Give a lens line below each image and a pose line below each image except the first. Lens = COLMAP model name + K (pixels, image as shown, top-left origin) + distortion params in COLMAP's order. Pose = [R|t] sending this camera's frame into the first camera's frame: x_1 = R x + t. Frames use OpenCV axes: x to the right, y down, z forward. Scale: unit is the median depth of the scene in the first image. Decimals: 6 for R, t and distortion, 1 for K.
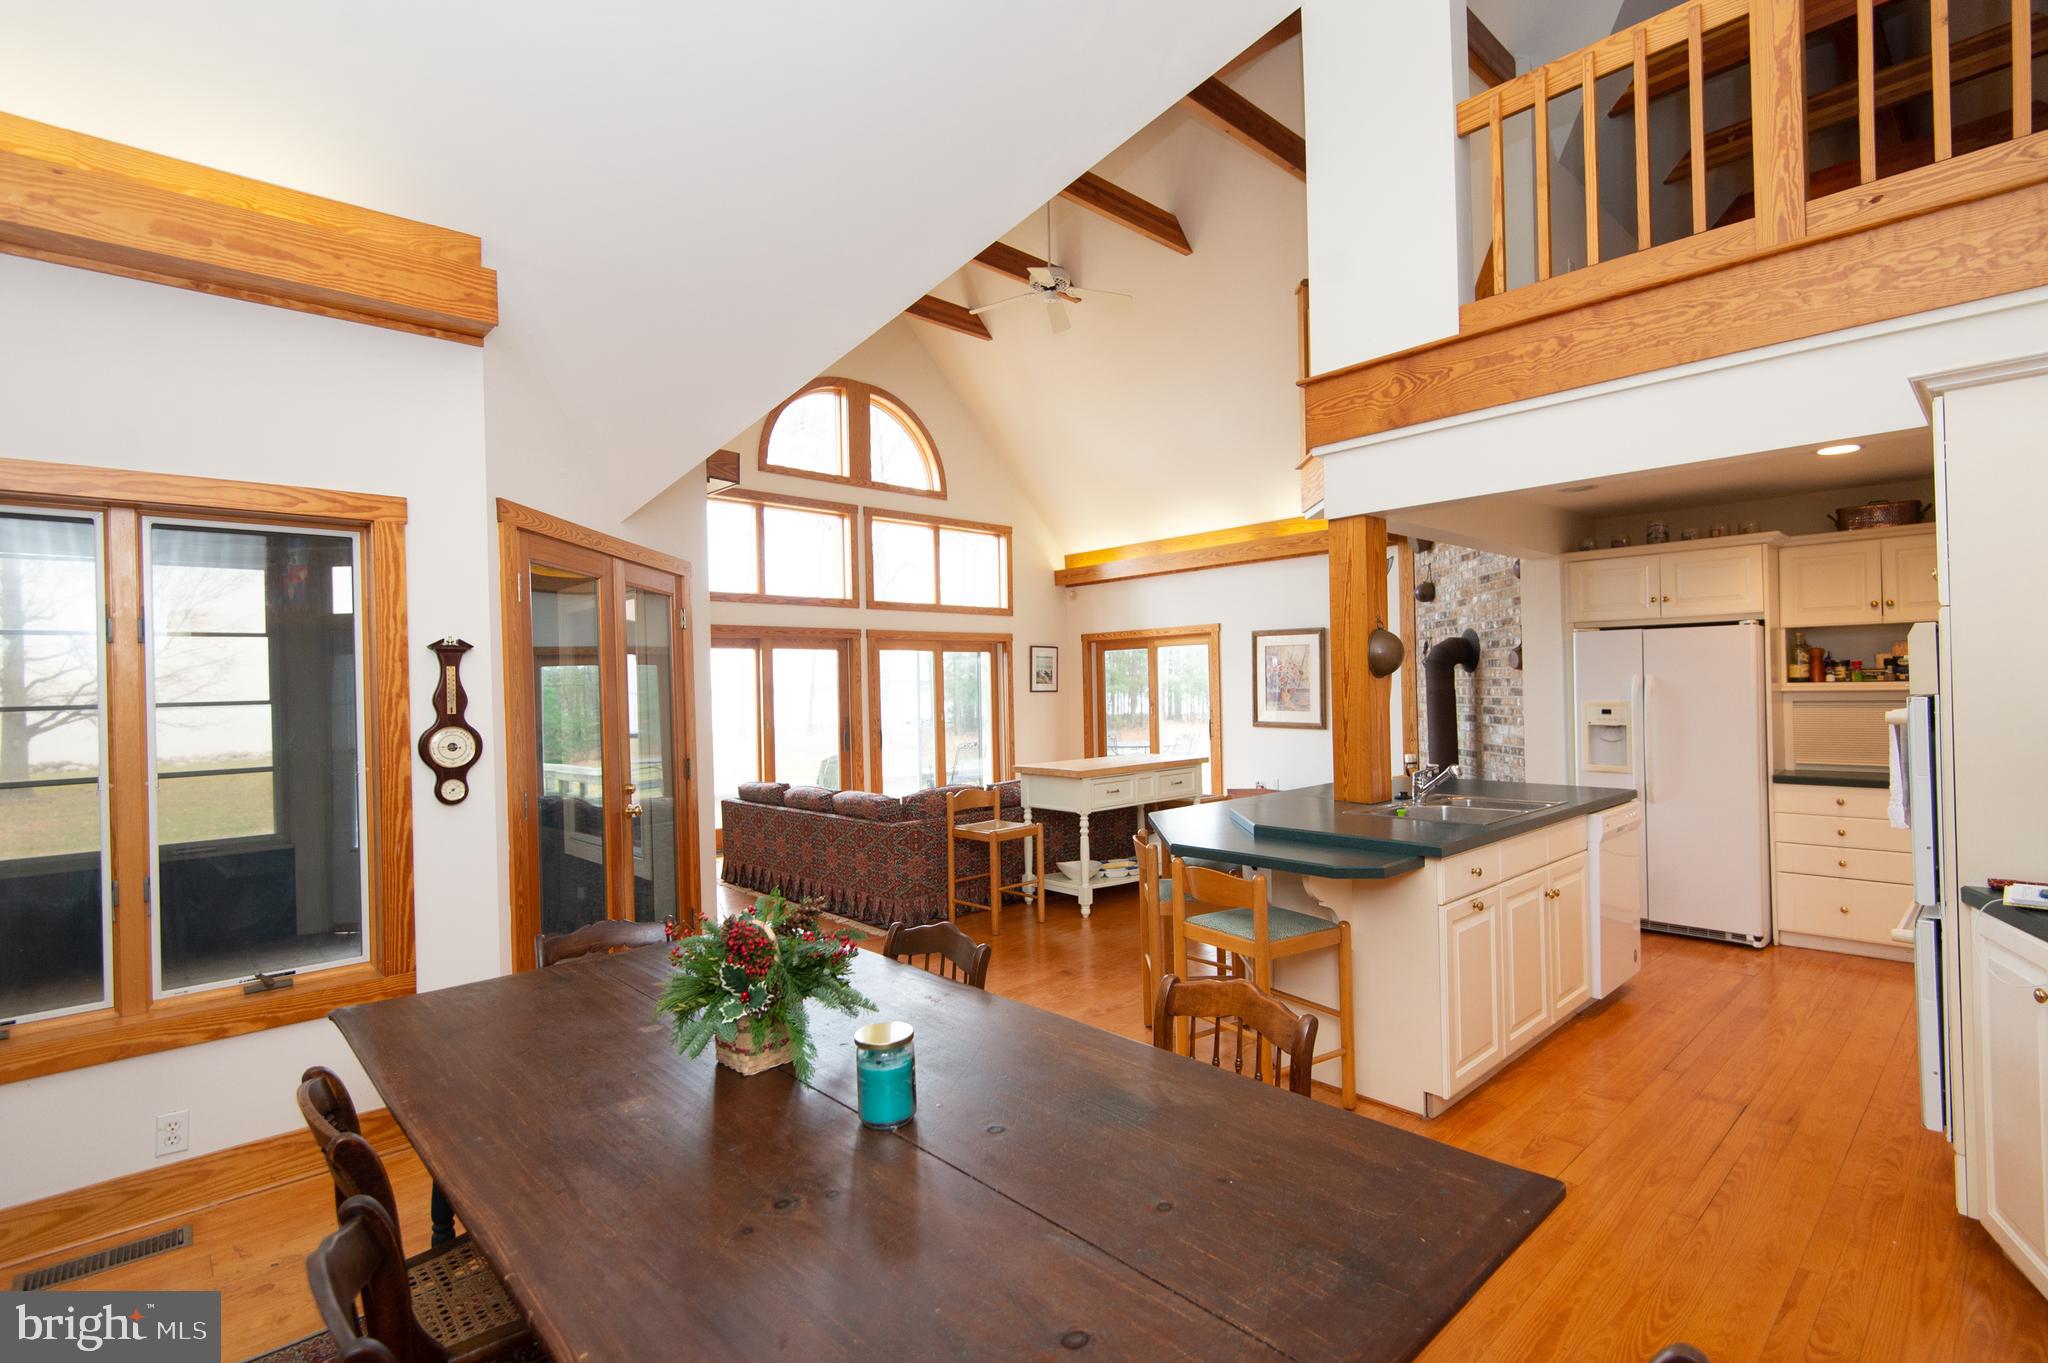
lens RADIAL K [[947.3, 0, 1024.0], [0, 947.3, 681.5], [0, 0, 1]] dist [0.020689, -0.008971]
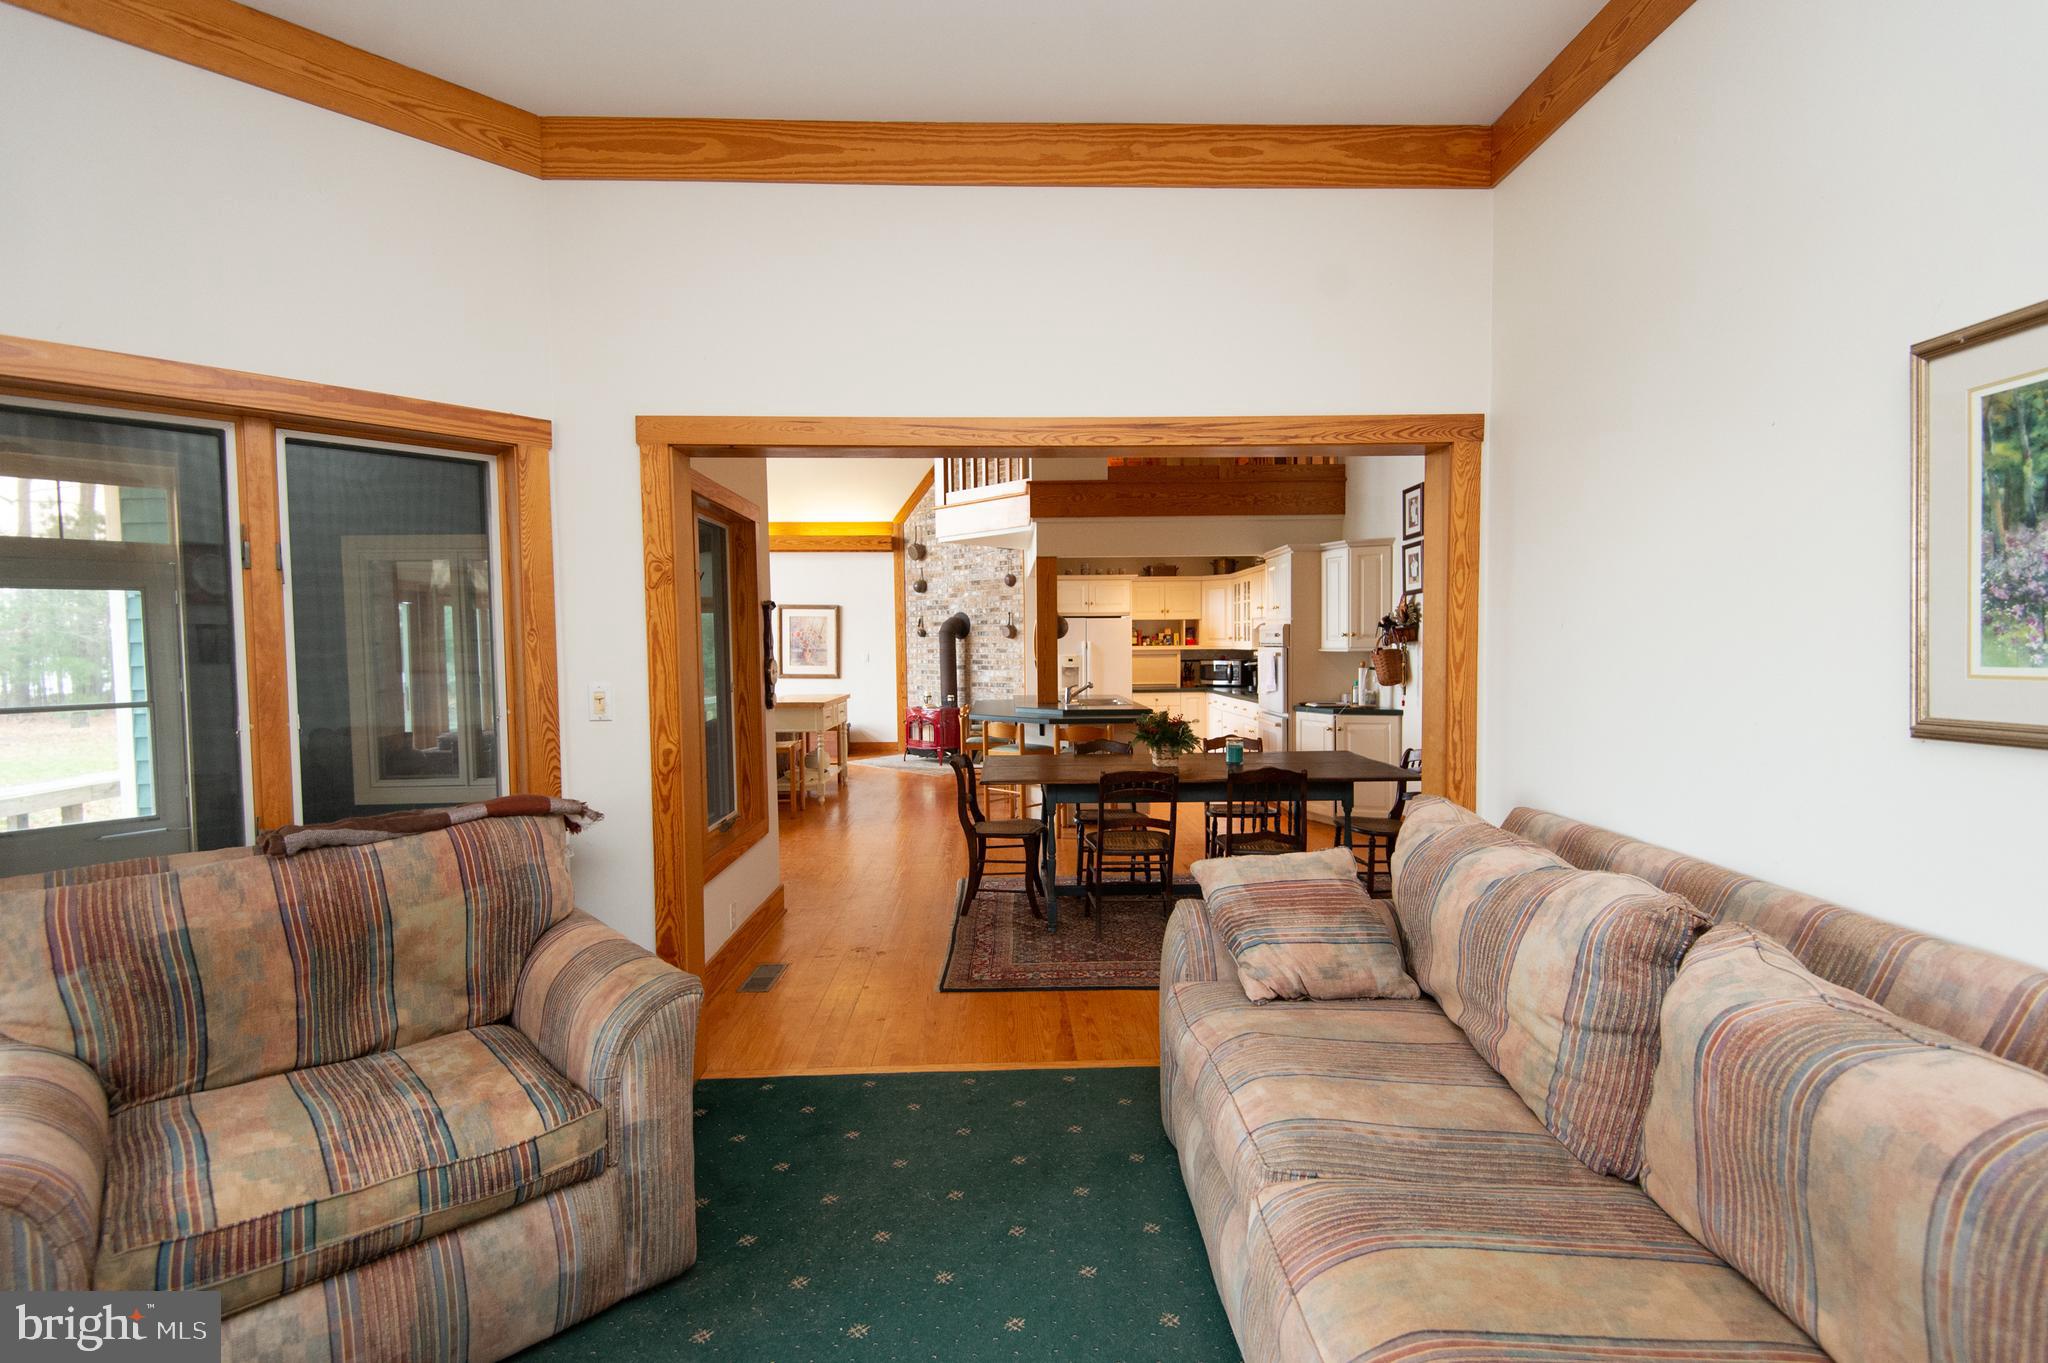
lens RADIAL K [[919.7, 0, 1026.8], [0, 919.7, 679.5], [0, 0, 1]] dist [0.014502, -0.009092]
pose [[0.668997, -0.013960, 0.743134, -0.631660], [-0.009466, 0.999583, 0.027299, 0.015756], [-0.743205, -0.025297, 0.668585, -0.136798]]
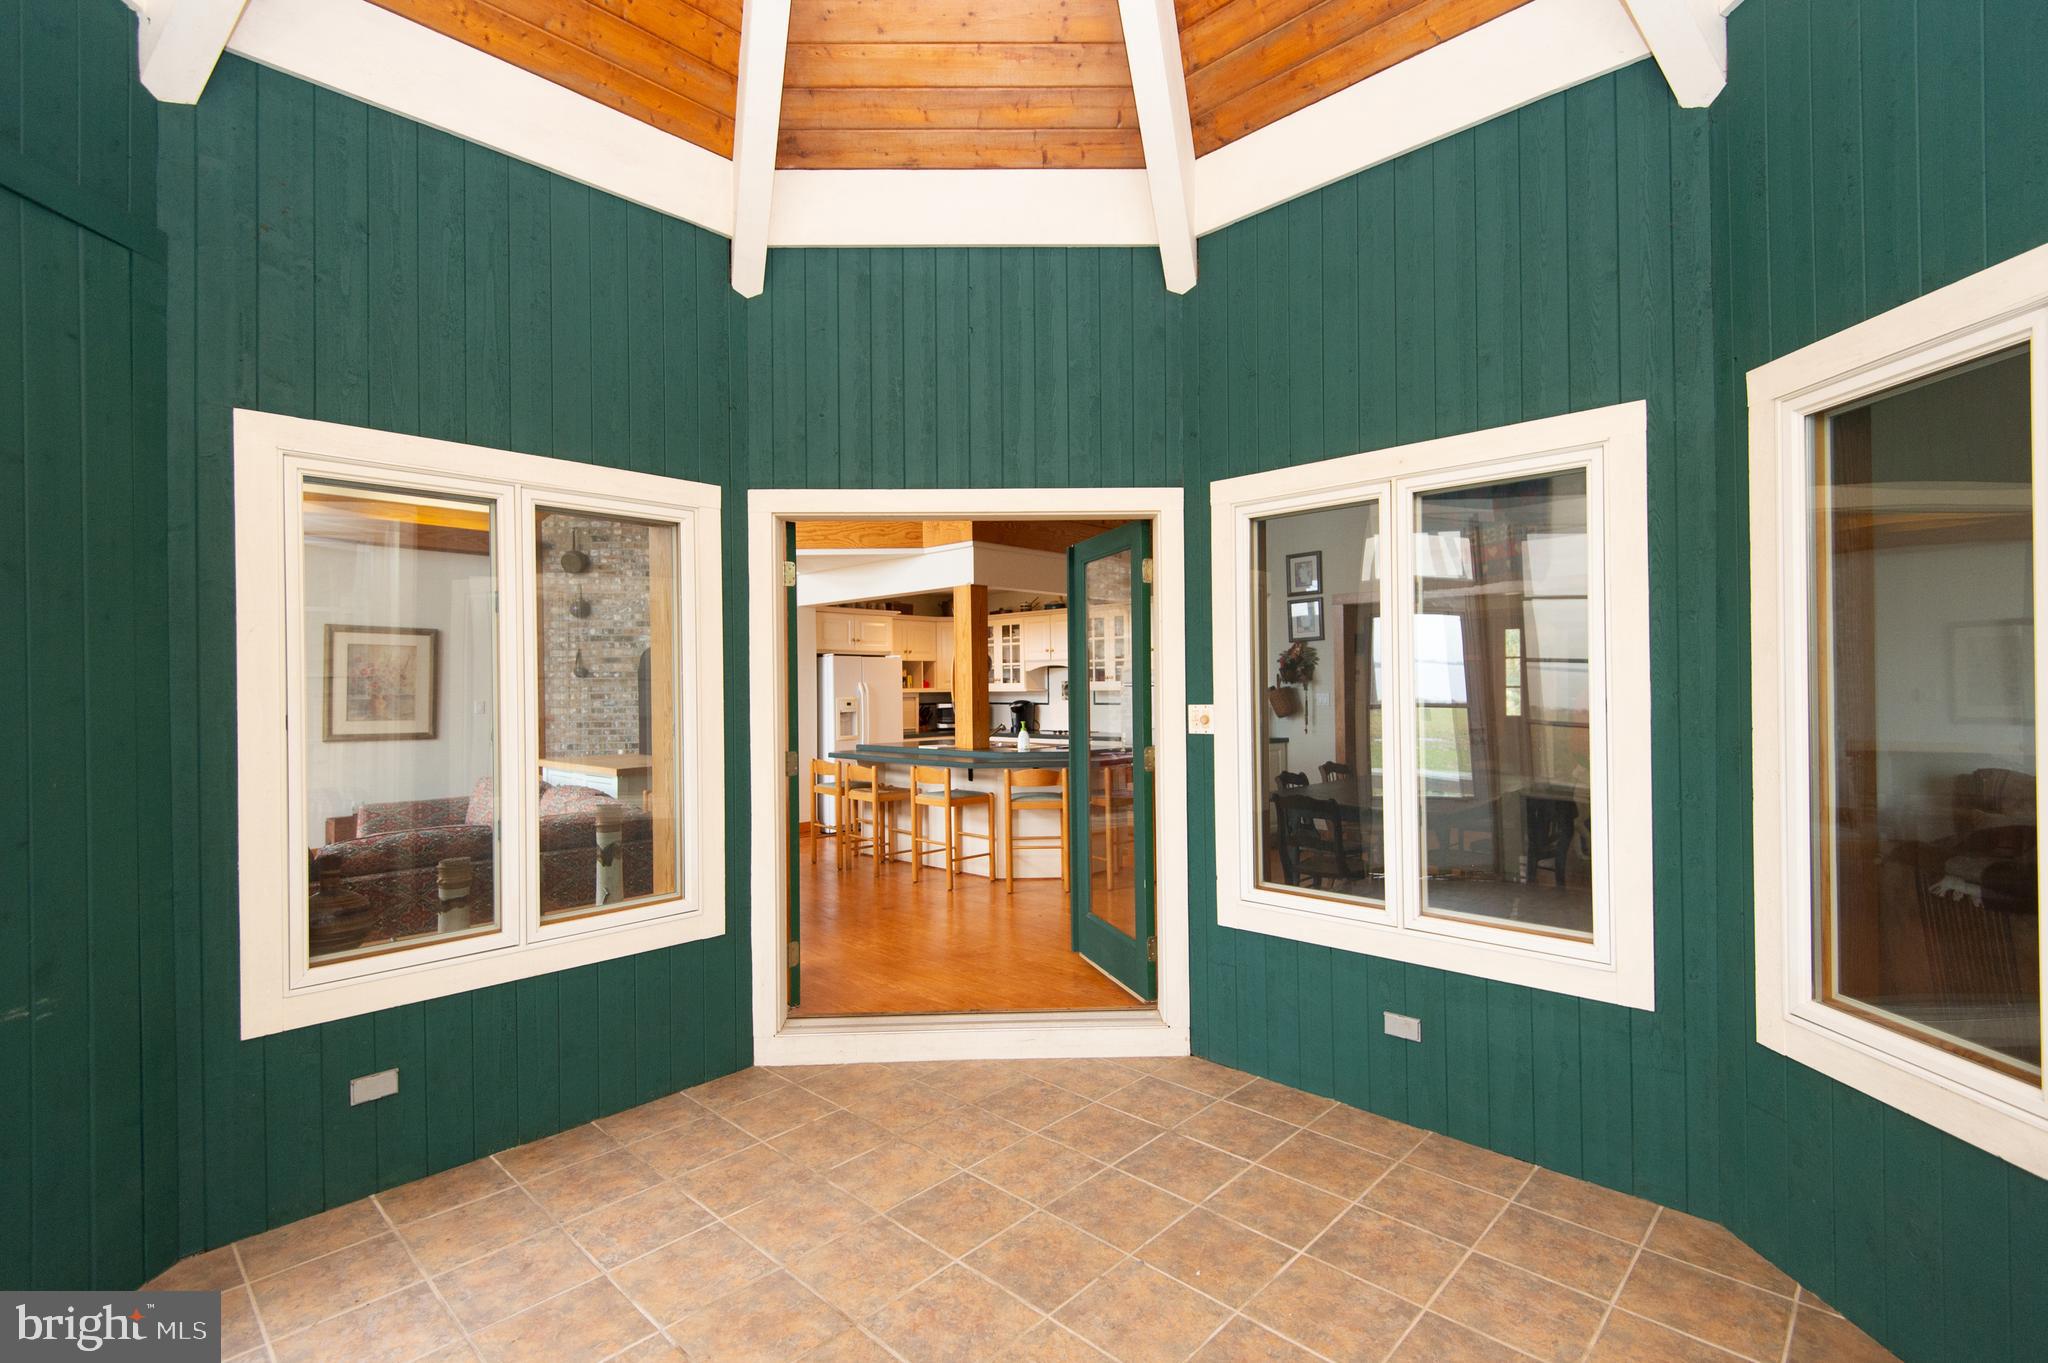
lens RADIAL K [[947.3, 0, 1024.0], [0, 947.3, 681.5], [0, 0, 1]] dist [0.020689, -0.008971]
pose [[-0.047239, 0.029215, 0.998456, -0.818136], [0.006410, 0.999560, -0.028944, 0.032126], [-0.998863, 0.005033, -0.047405, 0.584646]]
